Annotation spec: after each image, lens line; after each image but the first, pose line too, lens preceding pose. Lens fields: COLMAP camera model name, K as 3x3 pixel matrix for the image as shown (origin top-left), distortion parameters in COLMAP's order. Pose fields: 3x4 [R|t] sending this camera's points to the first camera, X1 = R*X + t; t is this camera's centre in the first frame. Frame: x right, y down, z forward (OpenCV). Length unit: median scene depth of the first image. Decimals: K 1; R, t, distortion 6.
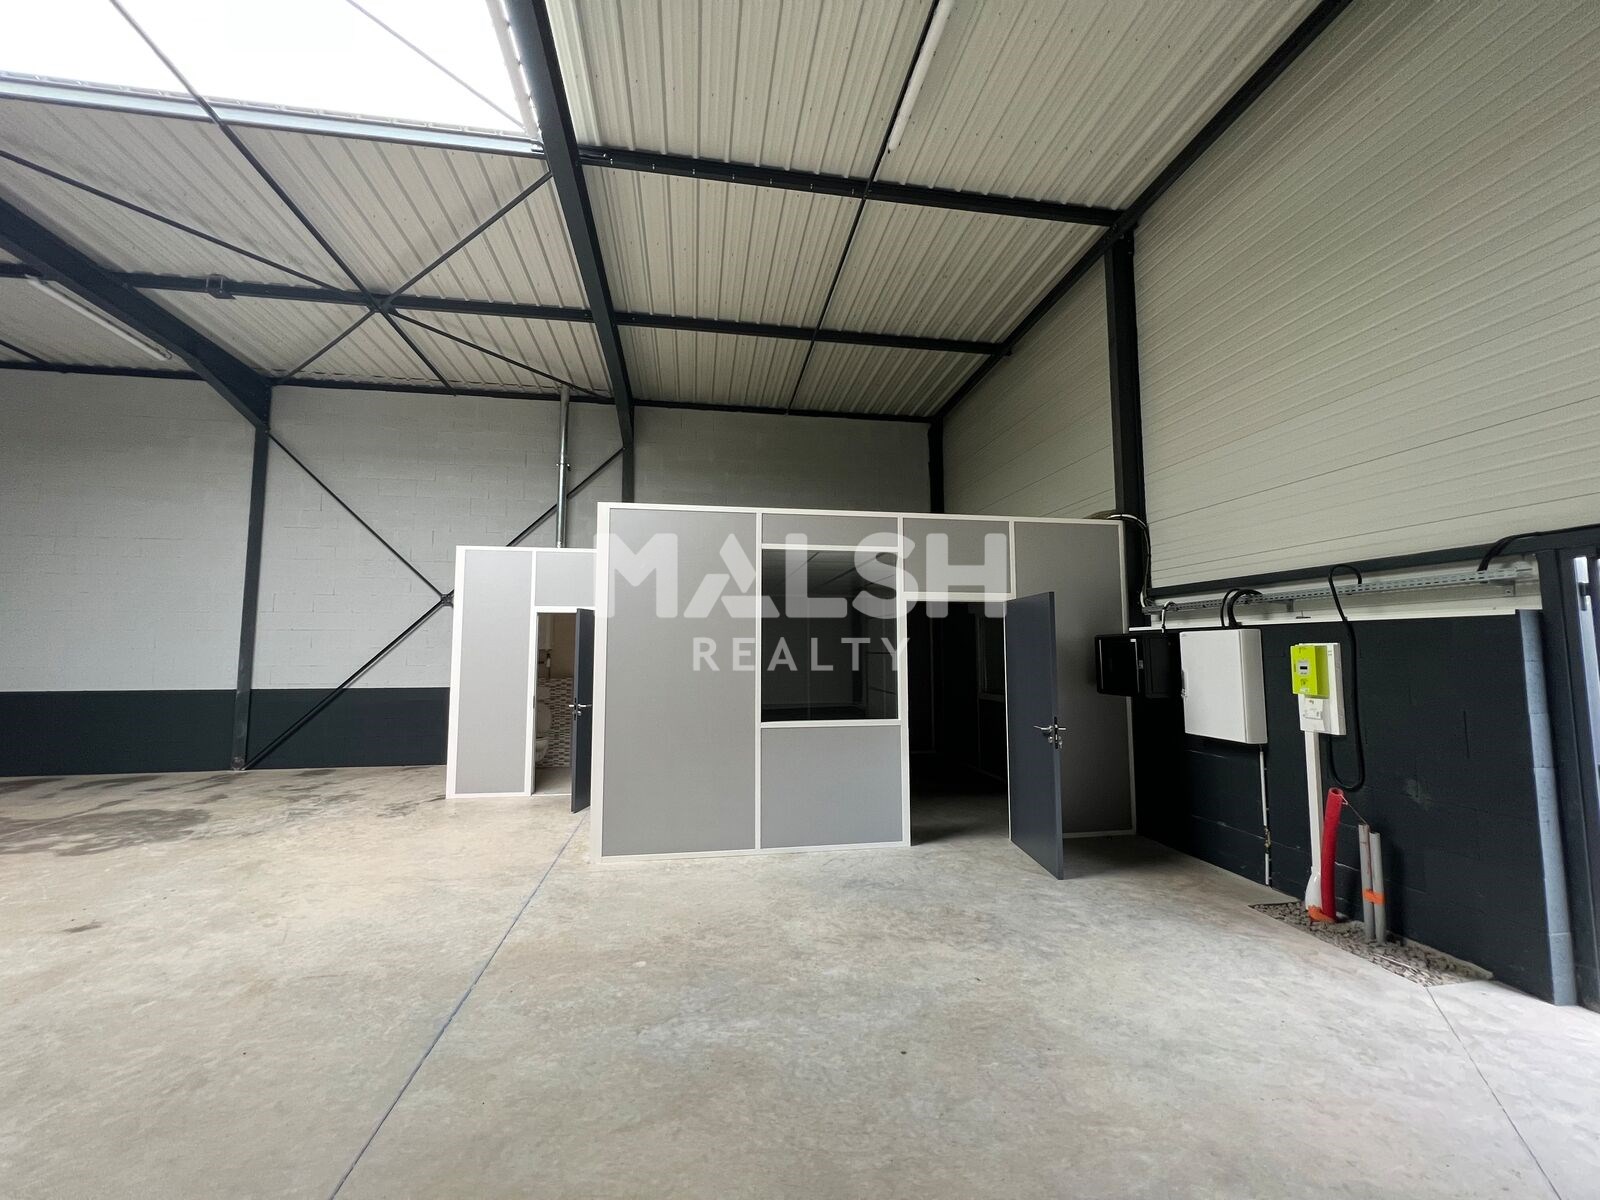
lens RADIAL K [[639.0, 0, 798.6], [0, 639.0, 595.0], [0, 0, 1]] dist [-0.000487, -0.000150]
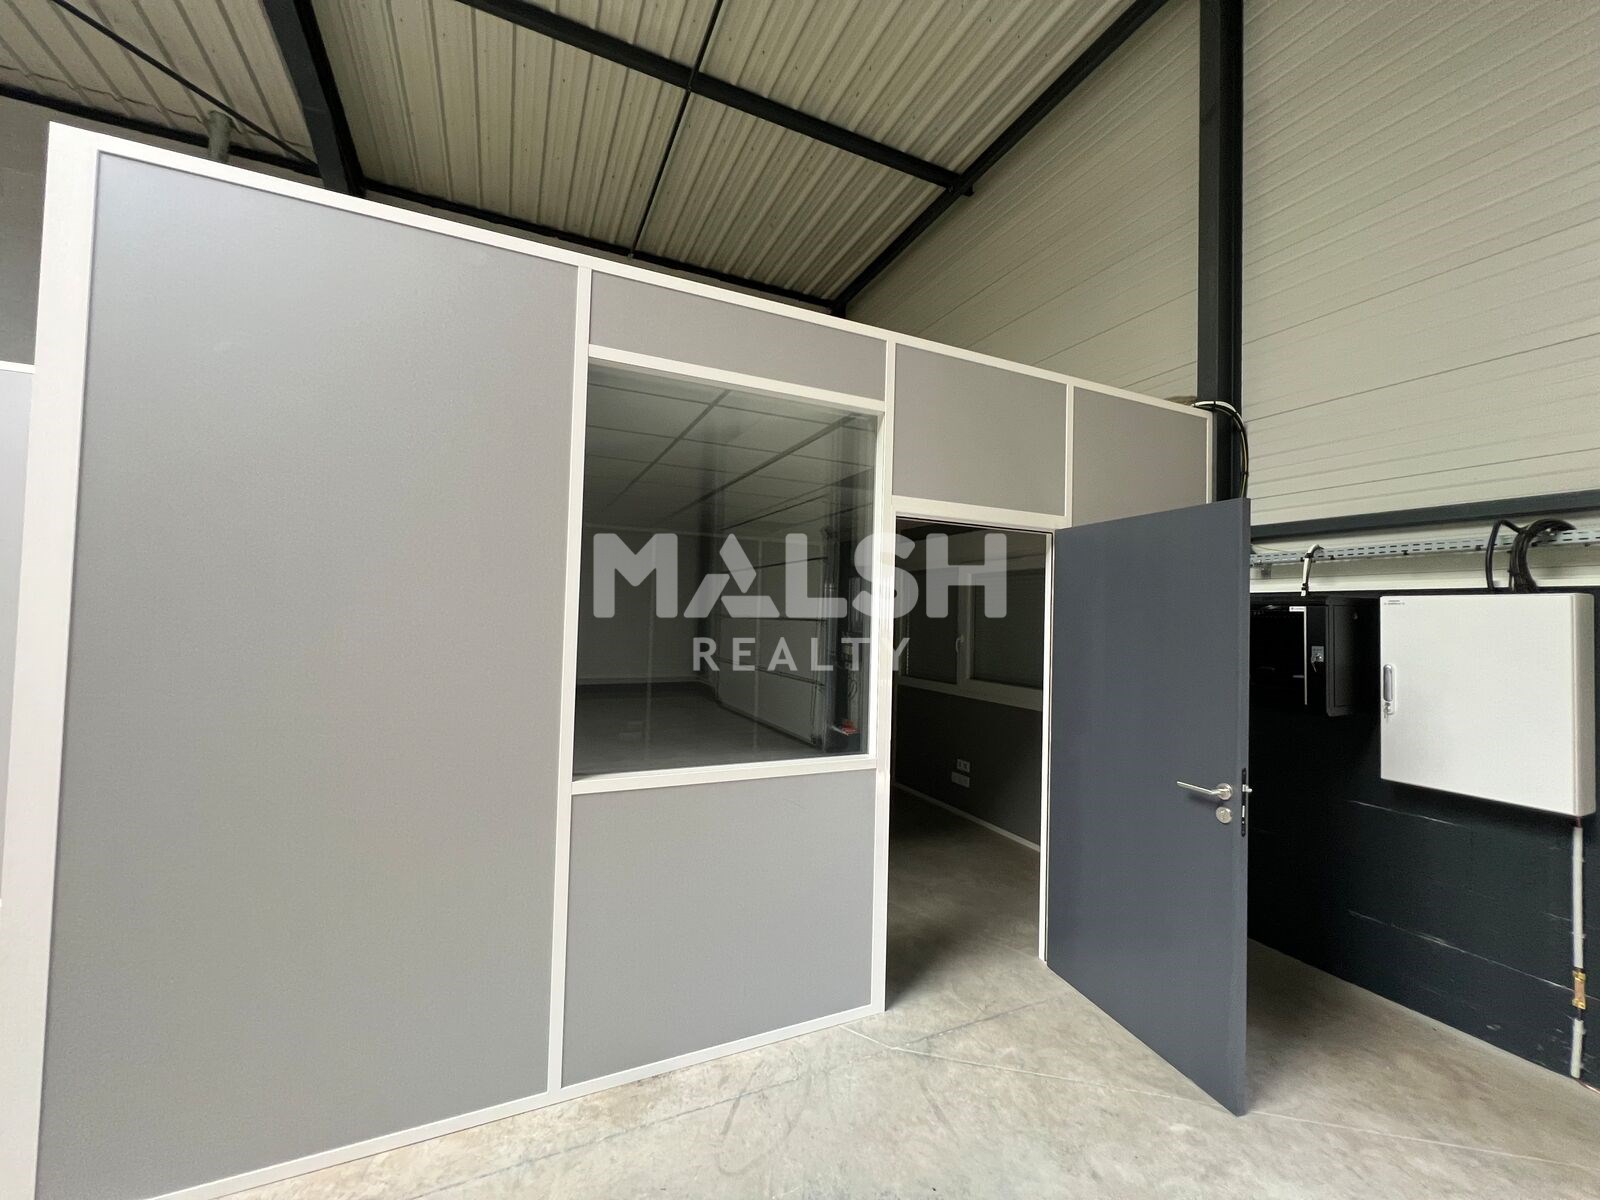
lens RADIAL K [[639.0, 0, 798.6], [0, 639.0, 595.0], [0, 0, 1]] dist [-0.000487, -0.000150]
pose [[0.963300, 0.033676, 0.266305, -0.031511], [-0.049931, 0.997264, 0.054504, 0.048138], [-0.263741, -0.065801, 0.962347, 0.558904]]
